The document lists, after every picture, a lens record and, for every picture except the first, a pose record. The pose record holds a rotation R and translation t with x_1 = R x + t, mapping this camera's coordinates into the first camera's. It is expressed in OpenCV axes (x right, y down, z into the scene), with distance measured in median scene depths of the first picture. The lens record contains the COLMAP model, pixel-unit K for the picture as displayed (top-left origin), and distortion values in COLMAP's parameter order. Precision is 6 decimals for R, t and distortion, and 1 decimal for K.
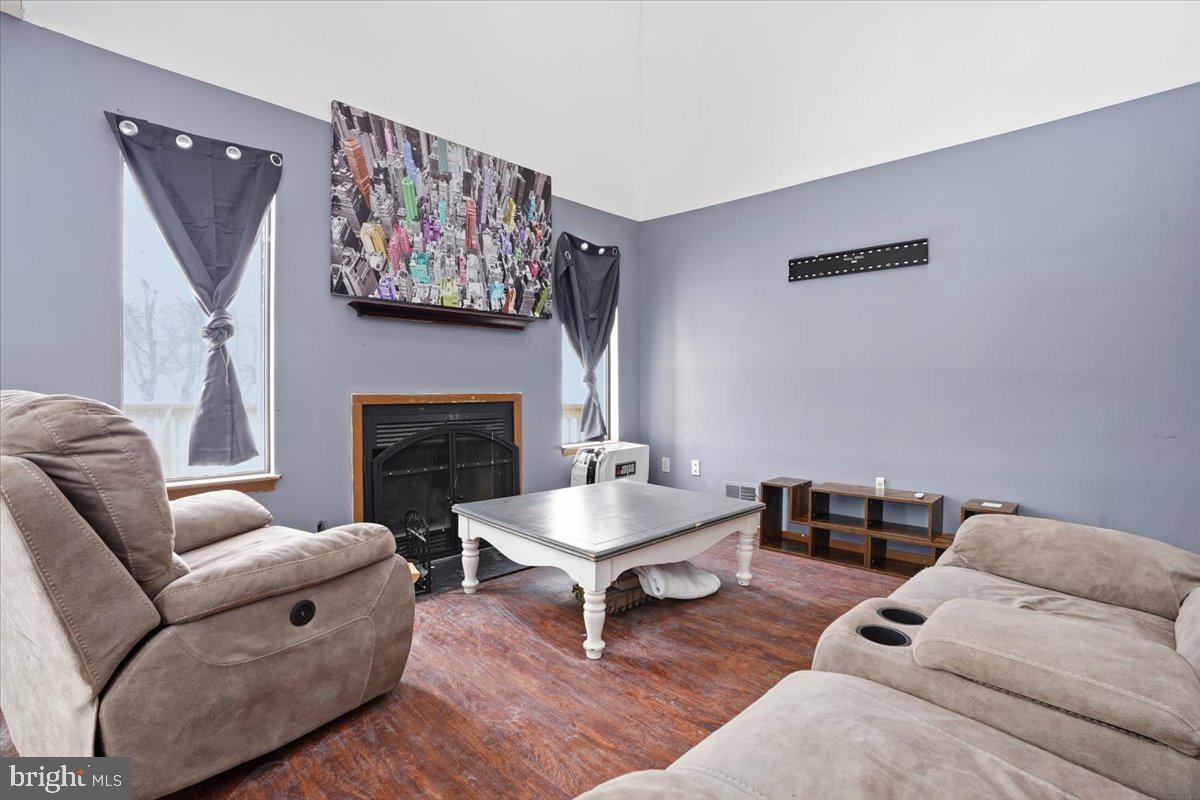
lens RADIAL K [[561.1, 0, 593.4], [0, 561.1, 401.5], [0, 0, 1]] dist [-0.072548, 0.028394]
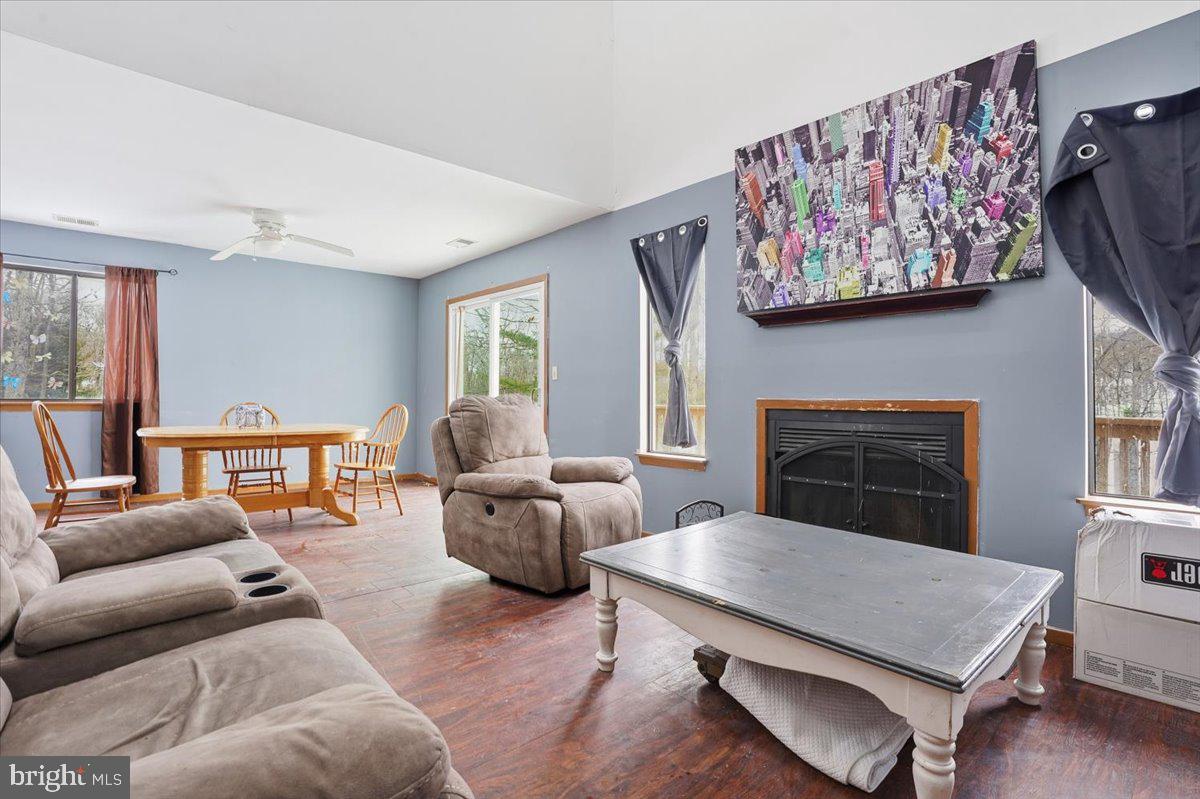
lens RADIAL K [[561.1, 0, 593.4], [0, 561.1, 401.0], [0, 0, 1]] dist [-0.072548, 0.028394]
pose [[-0.075850, 0.003629, -0.997113, 0.627426], [-0.026460, 0.999634, 0.005651, -0.006036], [0.996768, 0.026812, -0.075726, 0.674484]]
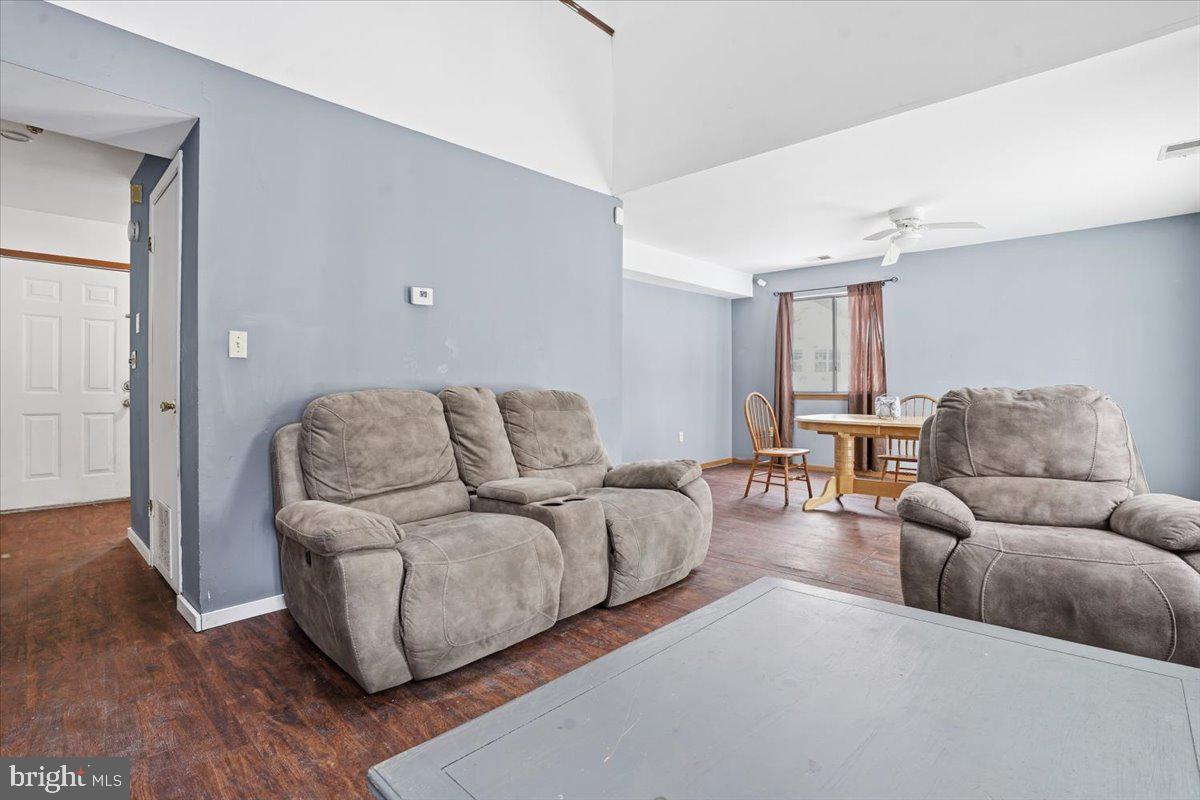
lens RADIAL K [[561.1, 0, 593.4], [0, 561.1, 401.5], [0, 0, 1]] dist [-0.072548, 0.028394]
pose [[-0.999877, 0.001873, -0.015559, 0.169976], [0.001173, 0.998991, 0.044893, -0.019259], [0.015627, 0.044869, -0.998871, 1.136053]]
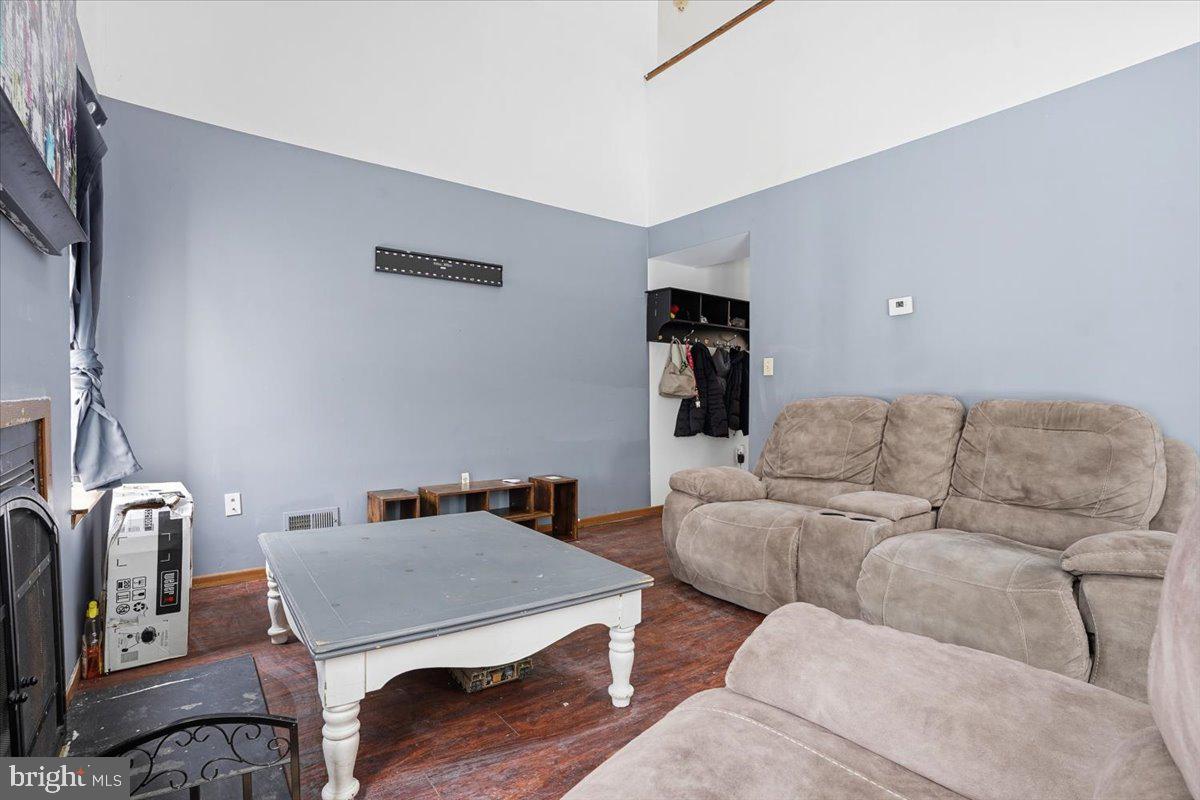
lens RADIAL K [[561.1, 0, 593.4], [0, 561.1, 401.5], [0, 0, 1]] dist [-0.072548, 0.028394]
pose [[0.152593, -0.012142, 0.988215, -0.543041], [0.017935, 0.999794, 0.009515, -0.009411], [-0.988126, 0.016272, 0.152779, 0.596111]]
